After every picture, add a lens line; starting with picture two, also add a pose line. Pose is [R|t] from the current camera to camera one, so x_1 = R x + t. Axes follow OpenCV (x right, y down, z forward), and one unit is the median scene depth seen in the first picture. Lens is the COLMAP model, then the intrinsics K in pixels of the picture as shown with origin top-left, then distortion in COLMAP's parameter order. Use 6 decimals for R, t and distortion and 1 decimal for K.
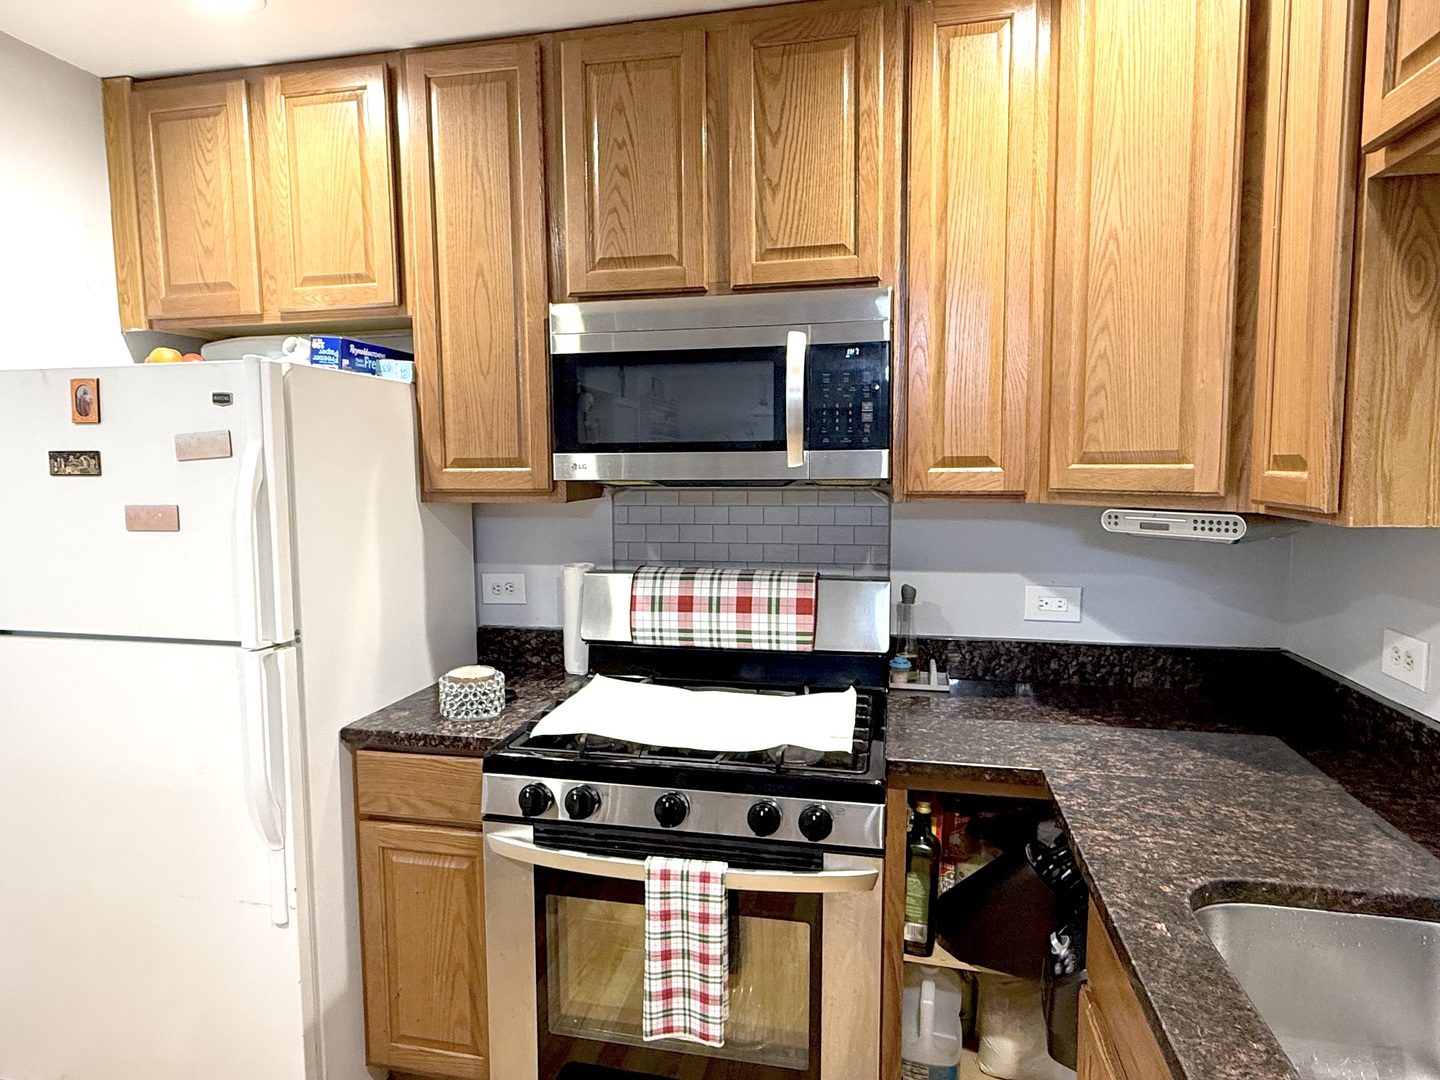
lens RADIAL K [[853.1, 0, 715.4], [0, 853.1, 543.7], [0, 0, 1]] dist [-0.004193, 0.002156]
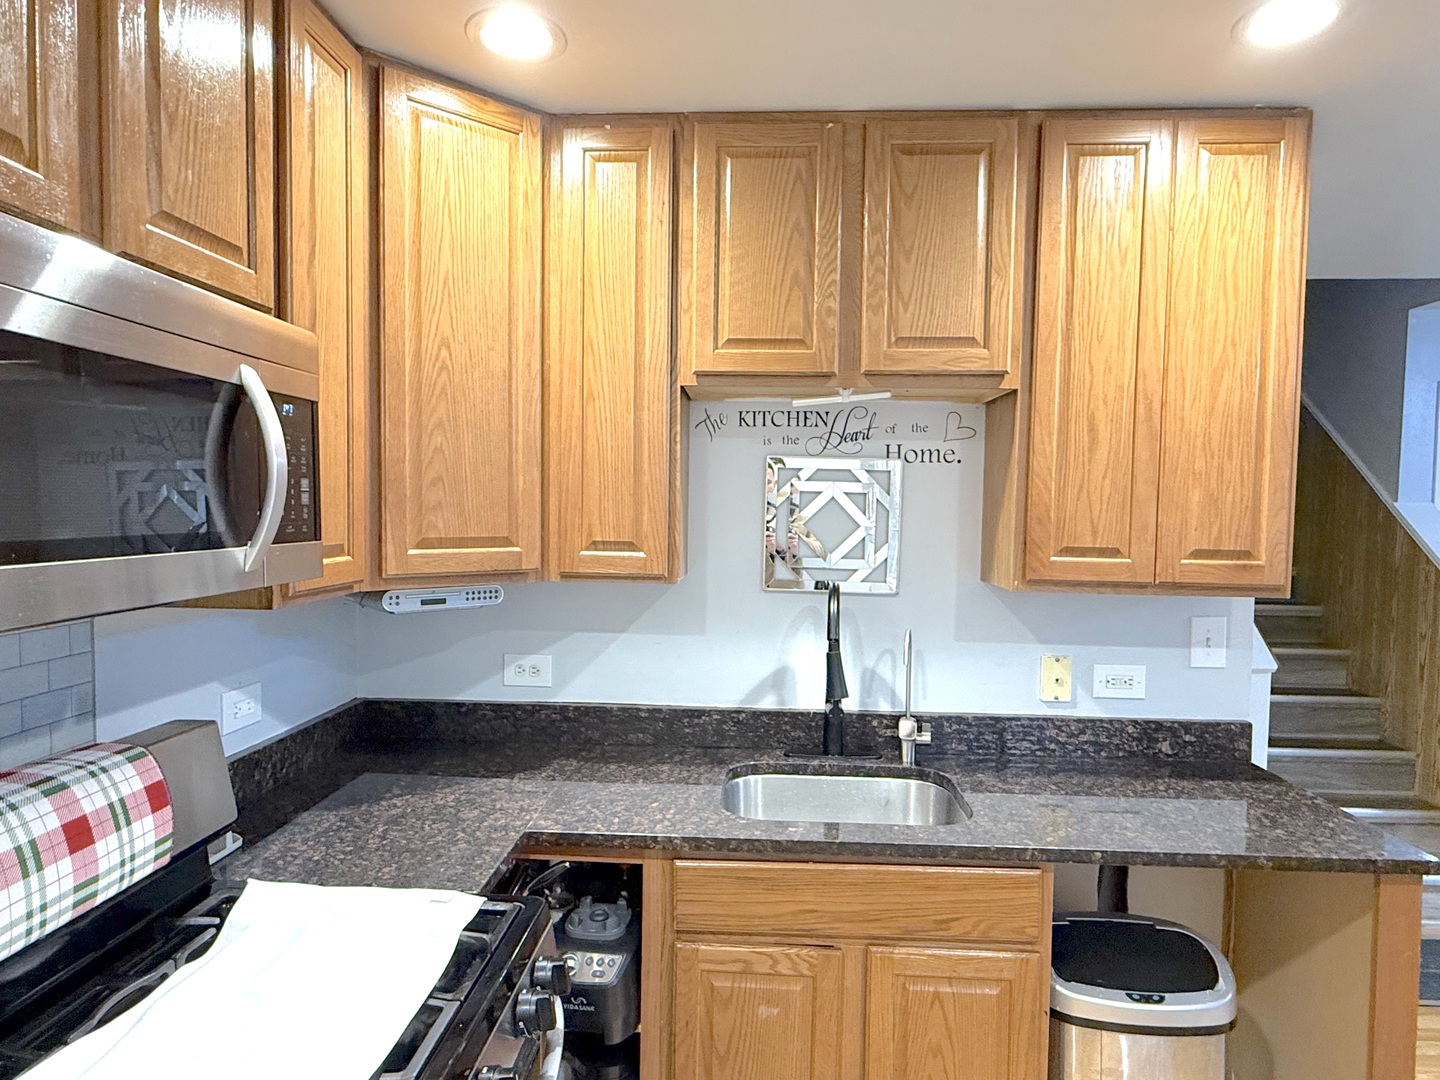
lens RADIAL K [[853.1, 0, 716.0], [0, 853.1, 548.8], [0, 0, 1]] dist [-0.004193, 0.002156]
pose [[-0.155009, -0.042371, 0.987004, -0.619875], [0.082954, 0.994993, 0.055742, -0.116359], [-0.984424, 0.090517, -0.150718, 0.761608]]
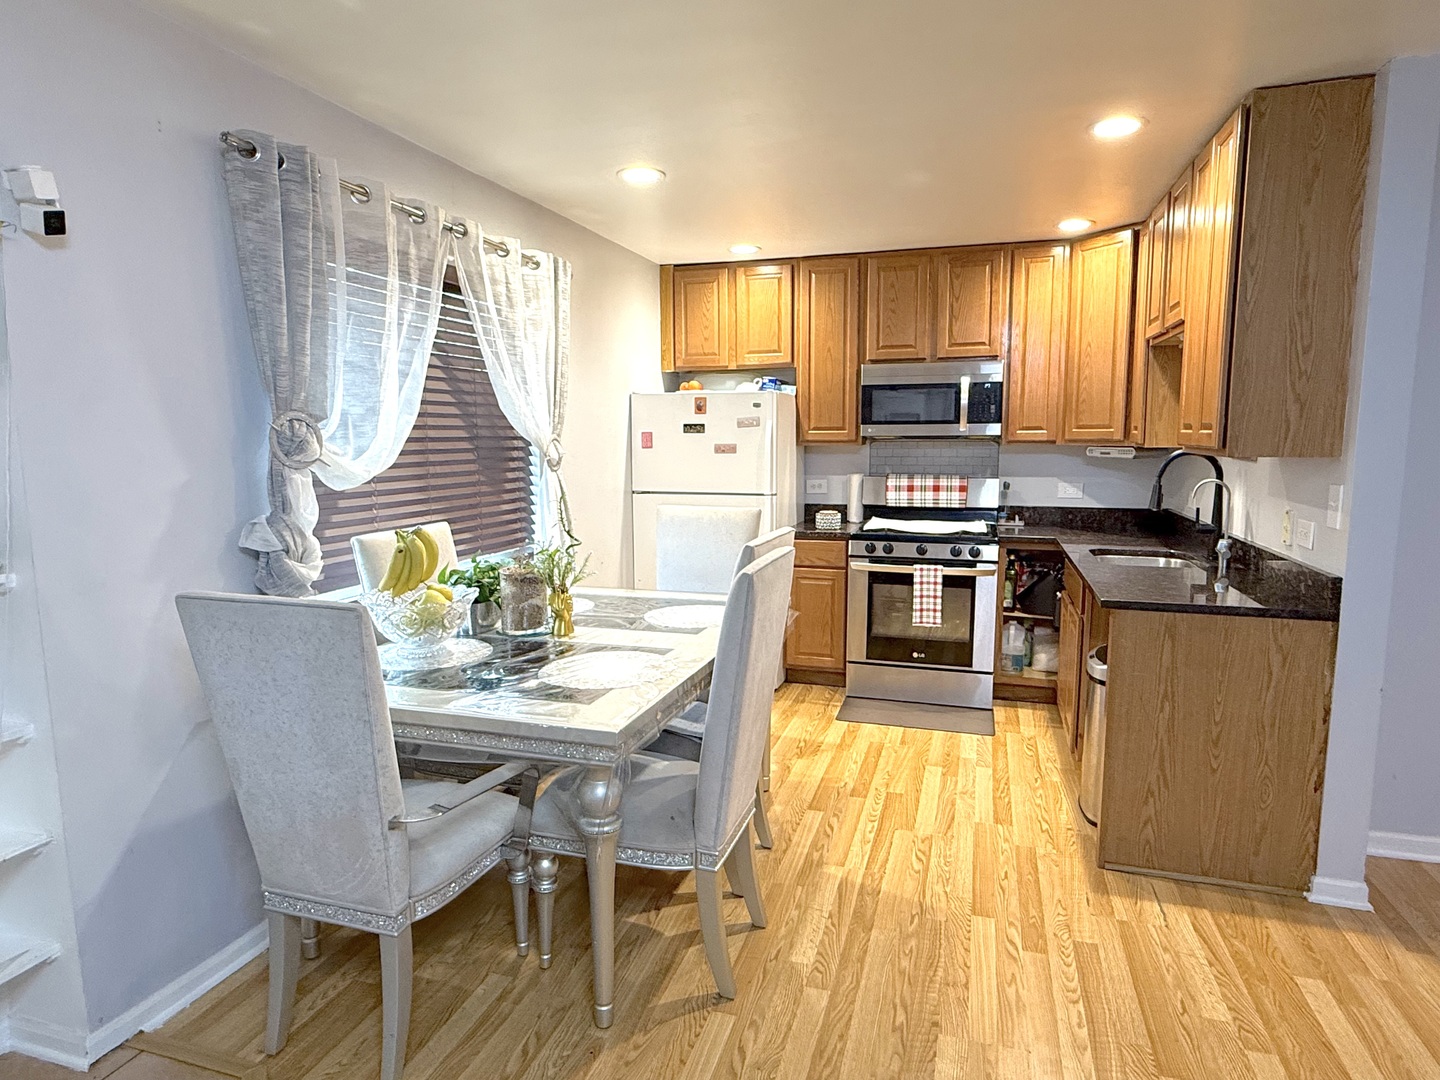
lens RADIAL K [[853.1, 0, 711.2], [0, 853.1, 541.3], [0, 0, 1]] dist [-0.004193, 0.002156]
pose [[0.995353, 0.013805, -0.095302, -0.413666], [-0.010684, 0.999392, 0.033181, 0.167094], [0.095703, -0.032009, 0.994895, -1.640303]]
